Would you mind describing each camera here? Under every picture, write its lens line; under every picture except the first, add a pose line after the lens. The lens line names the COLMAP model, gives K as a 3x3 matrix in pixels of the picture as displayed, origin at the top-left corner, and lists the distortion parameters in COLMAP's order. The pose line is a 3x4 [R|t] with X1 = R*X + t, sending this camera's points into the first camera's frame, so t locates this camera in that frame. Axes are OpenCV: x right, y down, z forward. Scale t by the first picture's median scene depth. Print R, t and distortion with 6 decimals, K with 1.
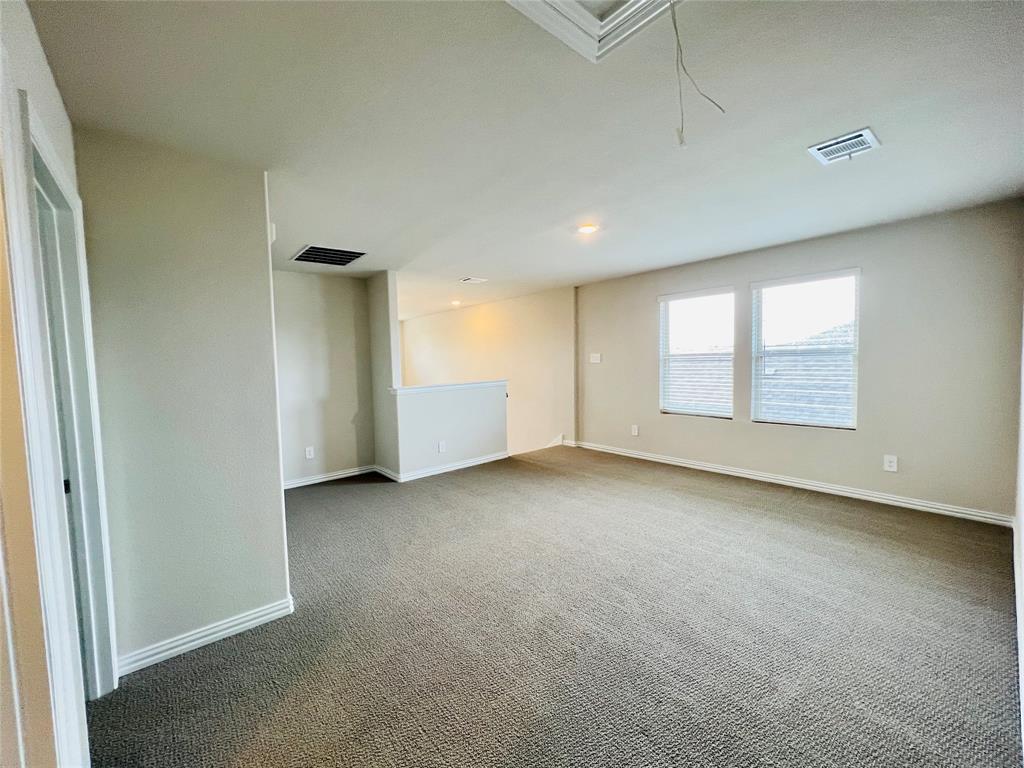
lens RADIAL K [[422.8, 0, 512.0], [0, 422.8, 384.0], [0, 0, 1]] dist [-0.000172, 0.000005]
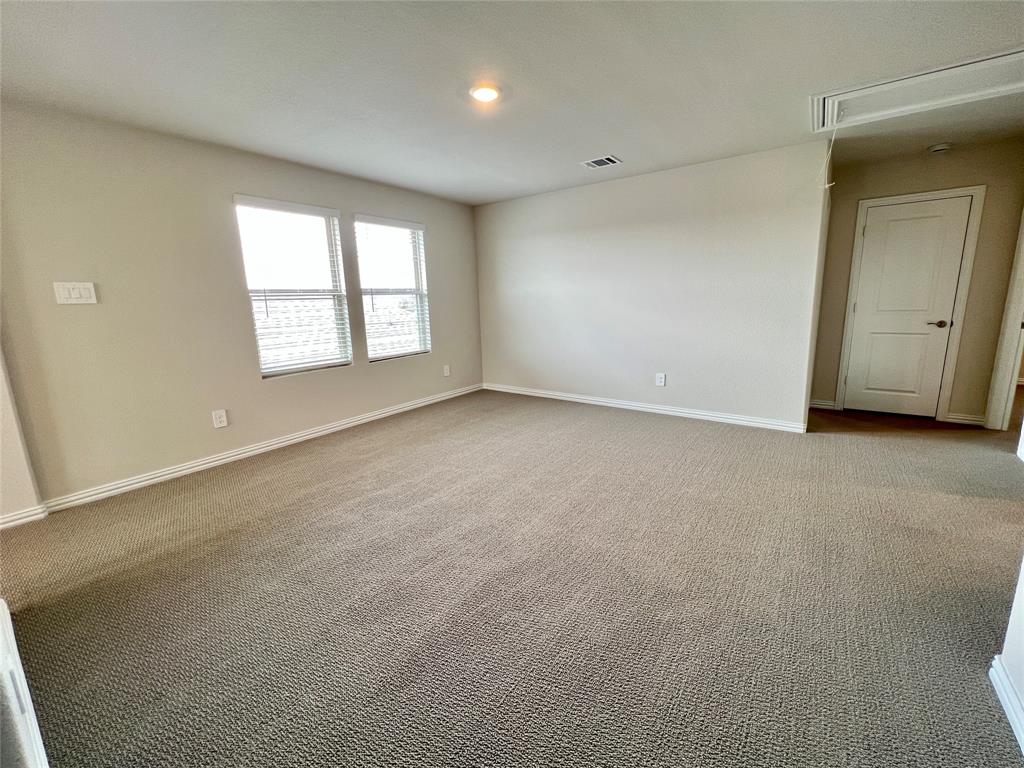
lens RADIAL K [[422.8, 0, 512.0], [0, 422.8, 384.0], [0, 0, 1]] dist [-0.000172, 0.000005]
pose [[-0.231162, -0.161727, 0.959379, -0.442725], [0.088280, 0.978533, 0.186226, -0.014694], [-0.968902, 0.127742, -0.211923, 0.872561]]
